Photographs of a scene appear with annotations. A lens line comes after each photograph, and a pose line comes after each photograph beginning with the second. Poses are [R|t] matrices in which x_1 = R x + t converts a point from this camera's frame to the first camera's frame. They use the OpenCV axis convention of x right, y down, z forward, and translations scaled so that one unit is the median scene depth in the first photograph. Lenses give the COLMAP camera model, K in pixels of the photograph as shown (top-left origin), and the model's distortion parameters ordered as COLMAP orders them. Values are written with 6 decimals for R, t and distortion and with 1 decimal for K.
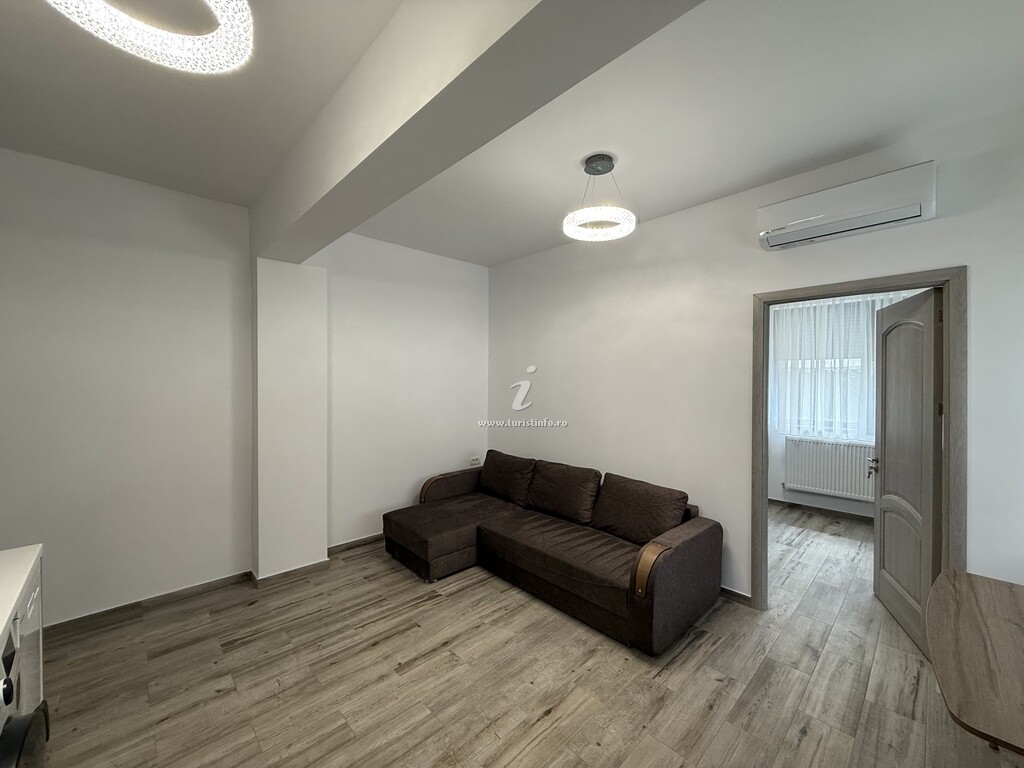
lens RADIAL K [[407.7, 0, 510.5], [0, 407.7, 382.3], [0, 0, 1]] dist [0.001158, 0.000536]
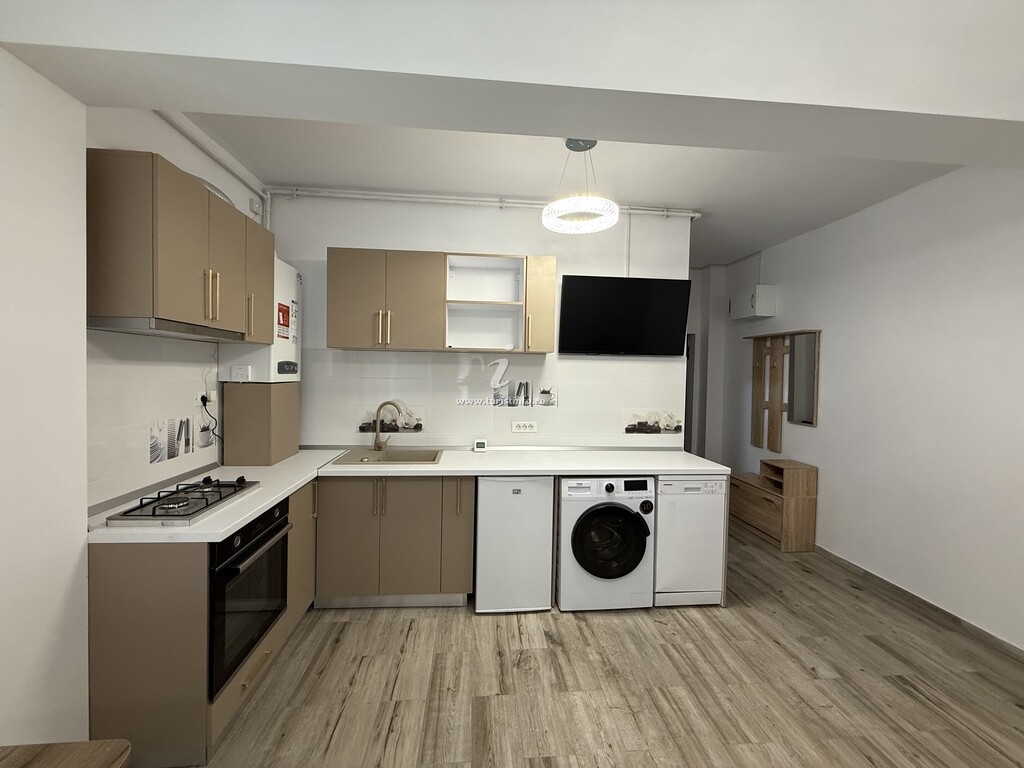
lens RADIAL K [[407.7, 0, 508.8], [0, 407.7, 383.7], [0, 0, 1]] dist [0.001158, 0.000536]
pose [[-0.627377, 0.006399, -0.778689, 0.568736], [-0.027612, 0.999155, 0.030457, 0.006800], [0.778226, 0.040609, -0.626670, 0.967102]]
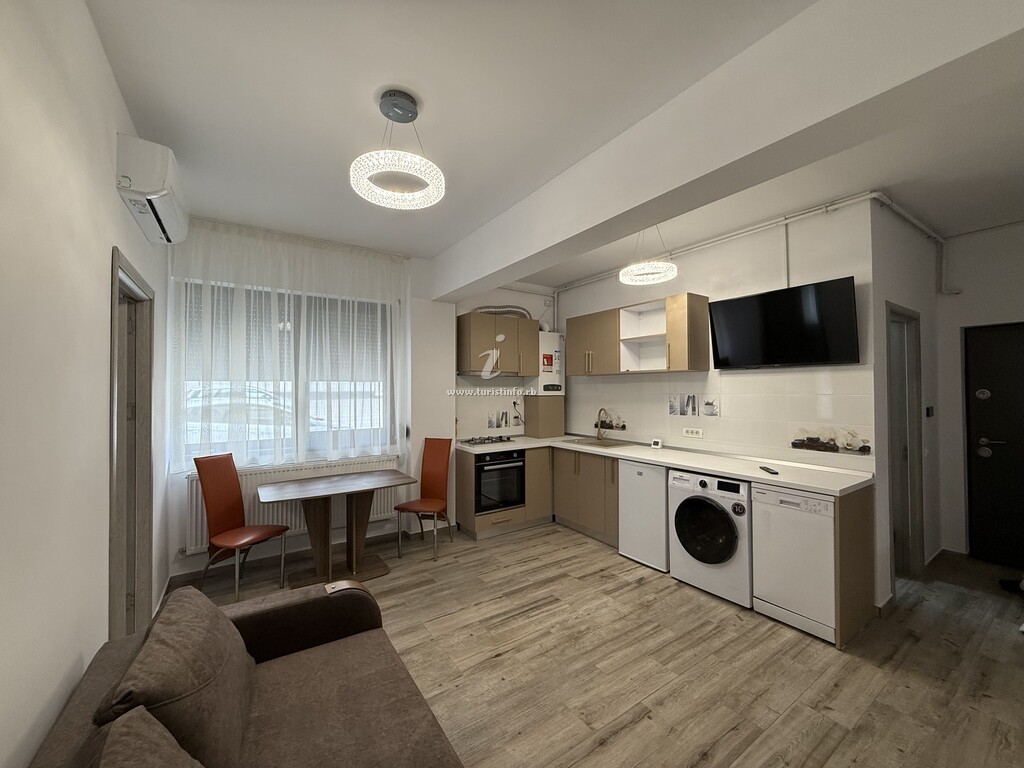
lens RADIAL K [[407.7, 0, 508.7], [0, 407.7, 383.8], [0, 0, 1]] dist [0.001158, 0.000536]
pose [[-0.984912, 0.002646, 0.173035, -0.137447], [0.002110, 0.999992, -0.003278, -0.000763], [-0.173042, -0.002864, -0.984910, 1.967240]]
